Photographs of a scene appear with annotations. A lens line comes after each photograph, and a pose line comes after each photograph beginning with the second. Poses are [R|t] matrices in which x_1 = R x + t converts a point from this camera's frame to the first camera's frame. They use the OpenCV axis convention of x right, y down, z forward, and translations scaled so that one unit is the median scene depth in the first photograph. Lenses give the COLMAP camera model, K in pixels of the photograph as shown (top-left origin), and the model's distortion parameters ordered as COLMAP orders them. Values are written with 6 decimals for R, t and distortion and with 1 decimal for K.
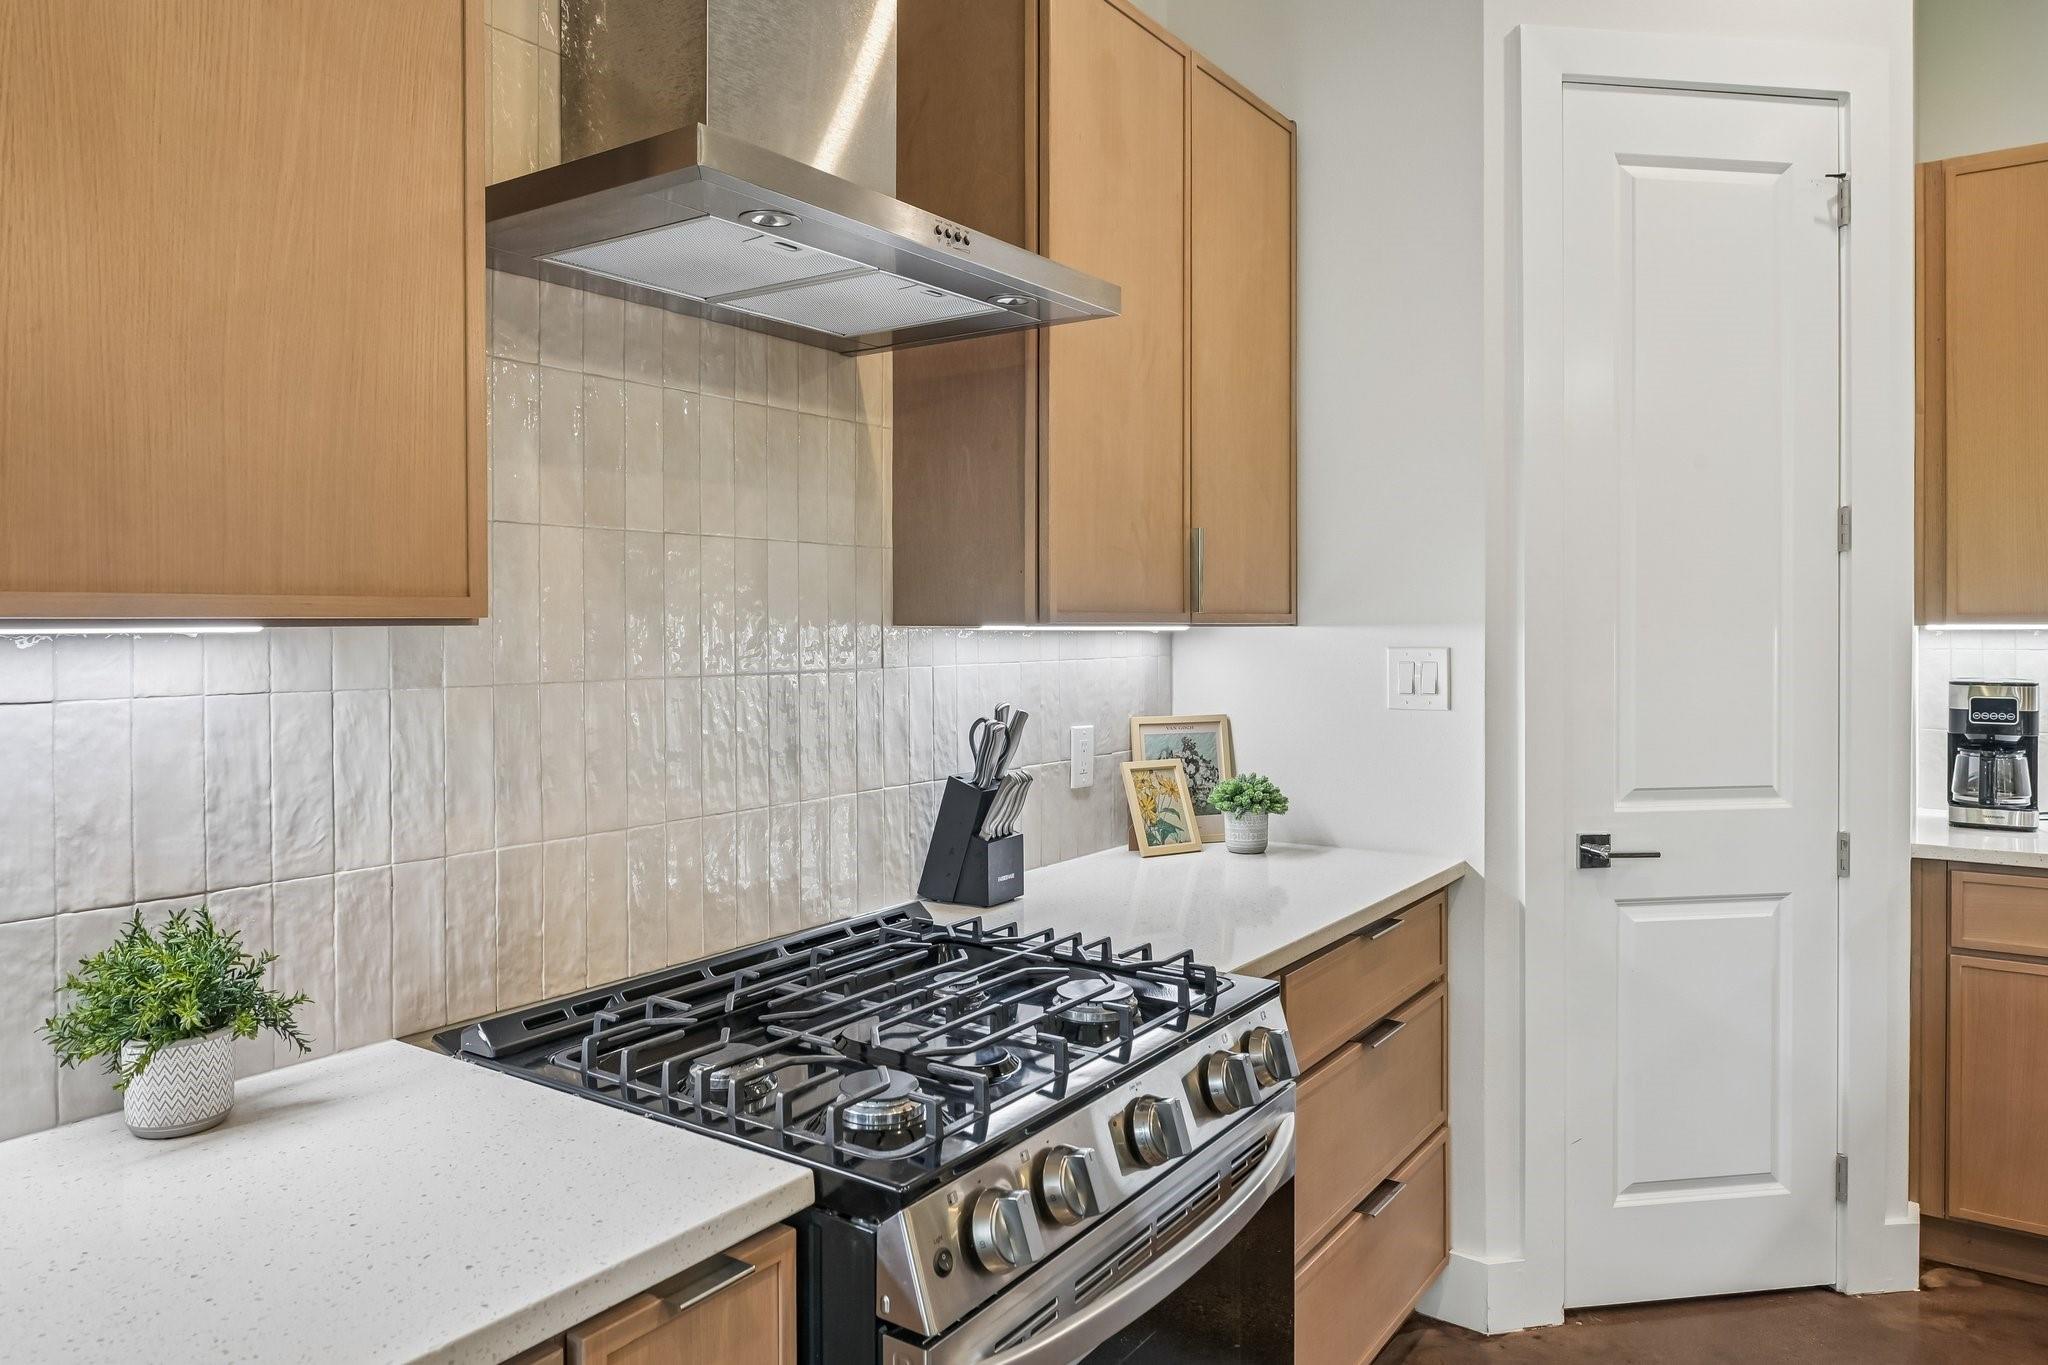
lens RADIAL K [[1335.9, 0, 1018.5], [0, 1335.9, 632.4], [0, 0, 1]] dist [0.002437, -0.005805]
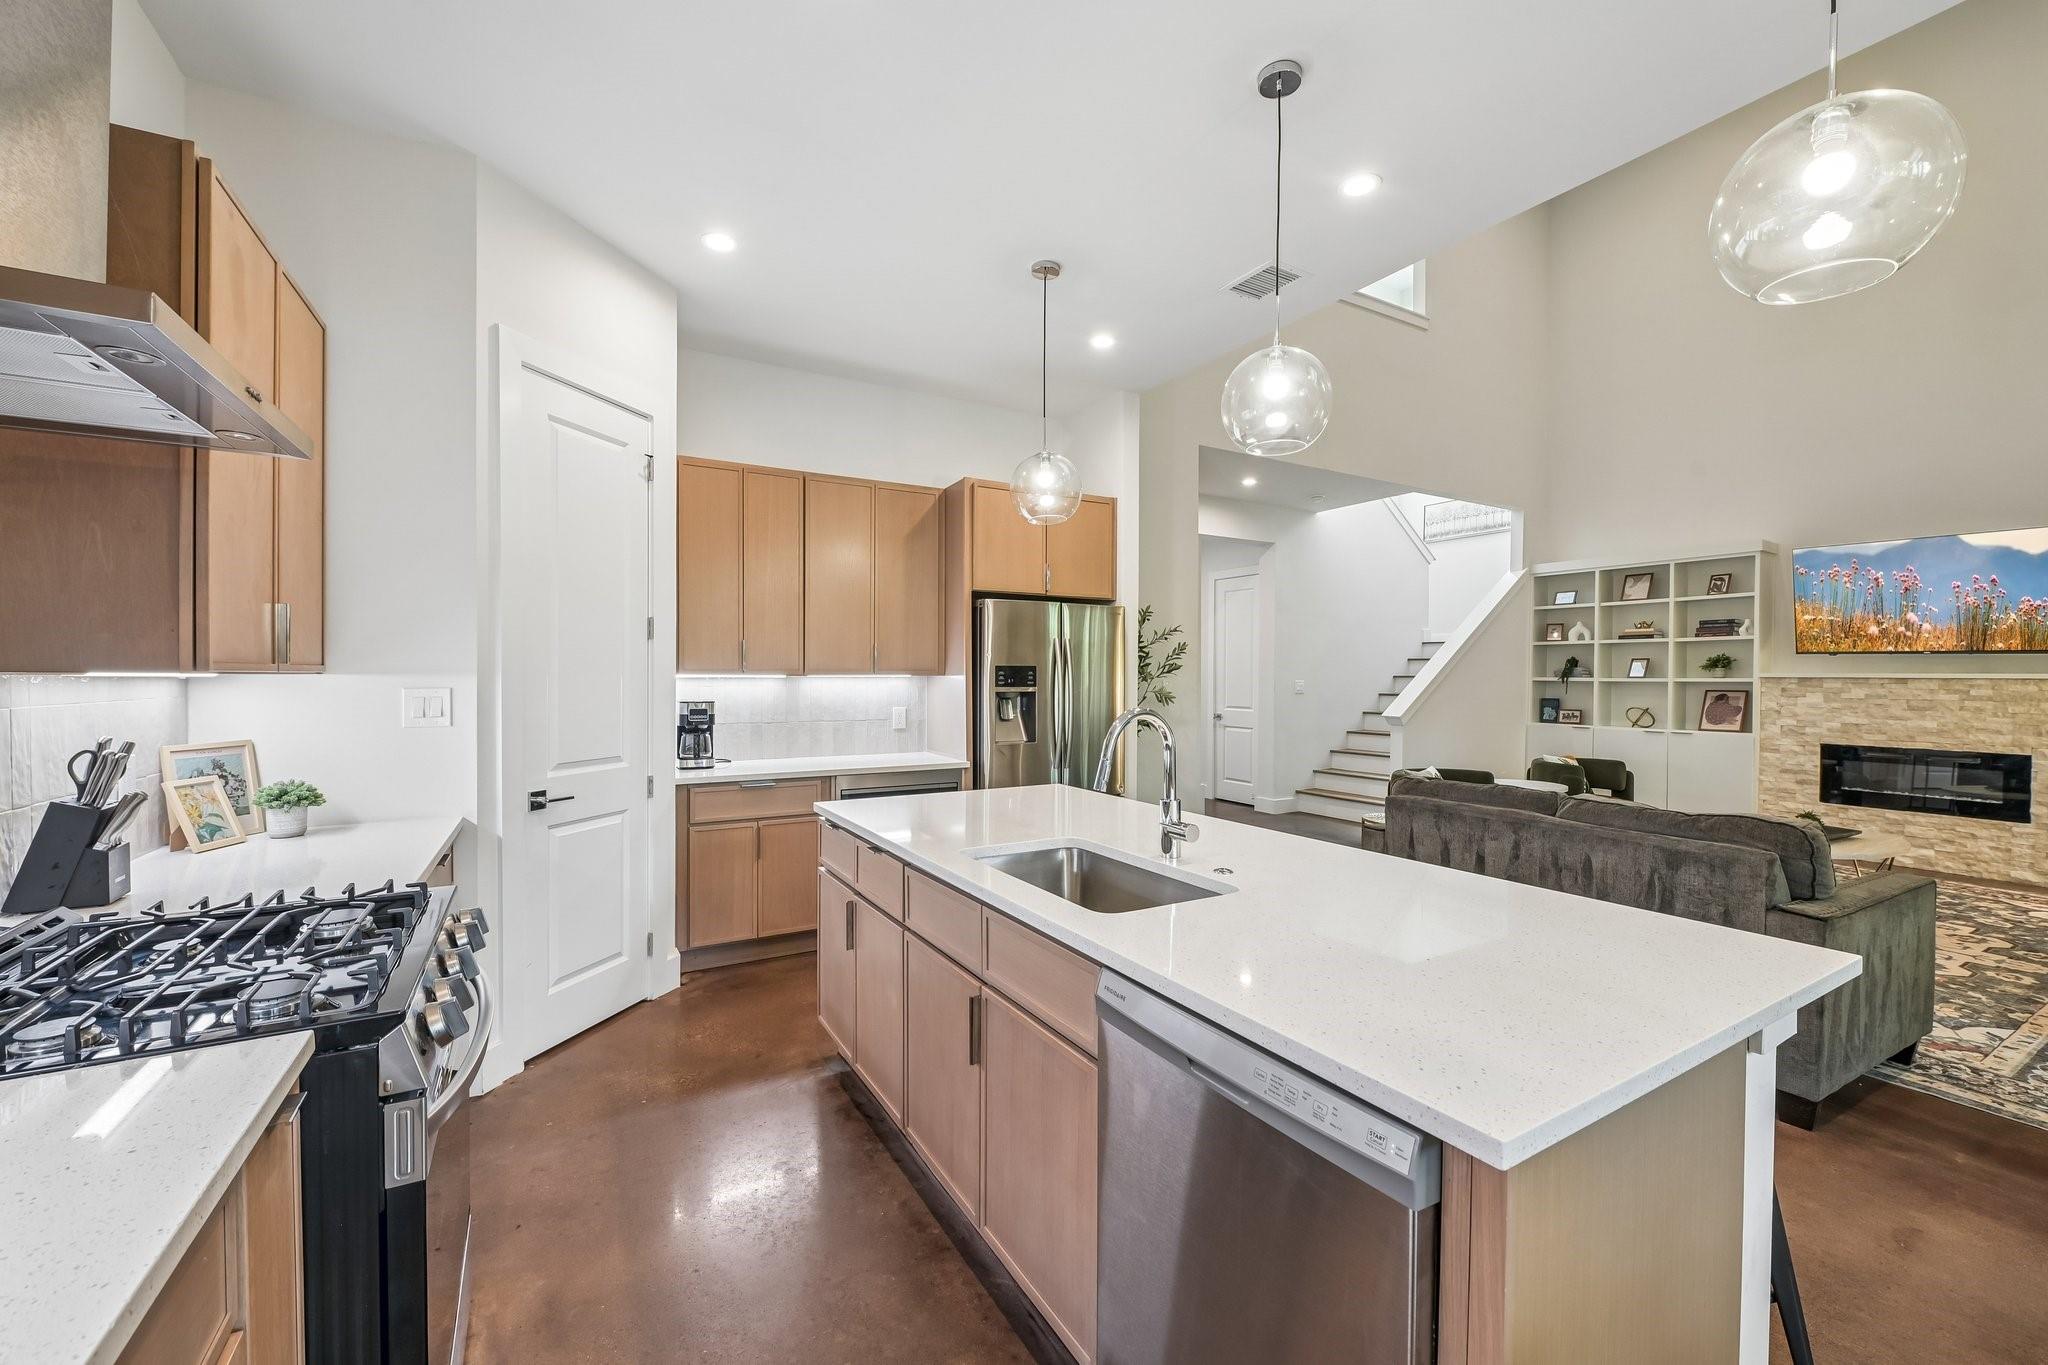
lens RADIAL K [[817.1, 0, 1035.0], [0, 817.1, 682.0], [0, 0, 1]] dist [-0.006731, -0.000023]
pose [[0.413831, -0.003239, 0.910348, -0.312622], [0.000523, 0.999994, 0.003320, 0.001665], [-0.910353, -0.000898, 0.413831, -0.063091]]
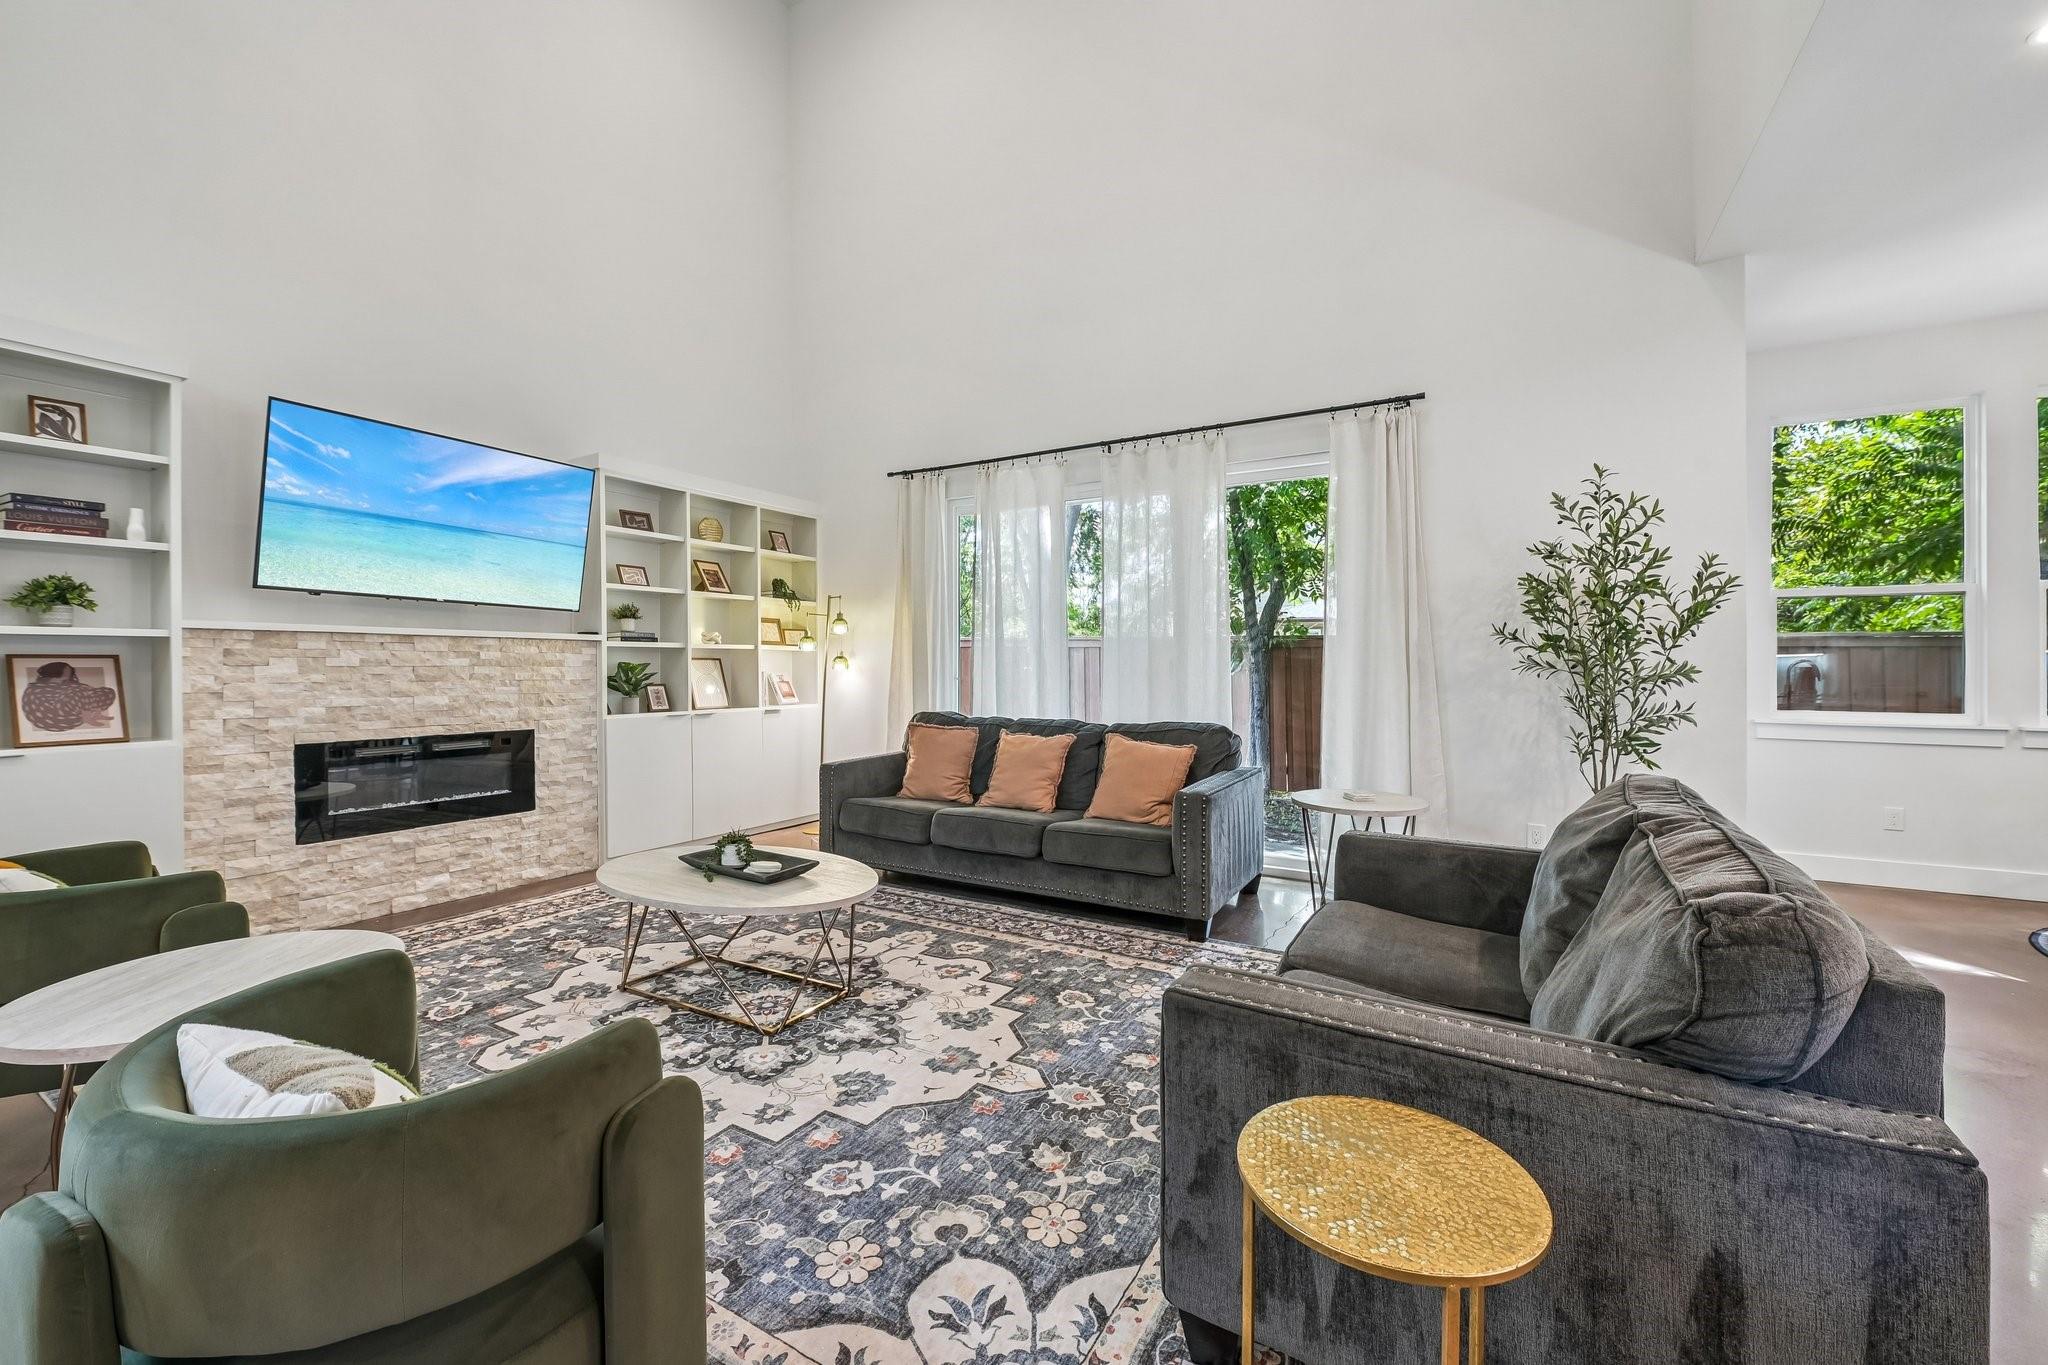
lens RADIAL K [[817.1, 0, 1017.9], [0, 817.1, 670.4], [0, 0, 1]] dist [-0.006731, -0.000023]
pose [[-0.996524, 0.002049, -0.083286, 1.892561], [0.000999, 0.999919, 0.012652, 0.052688], [0.083305, 0.012525, -0.996445, 0.348202]]
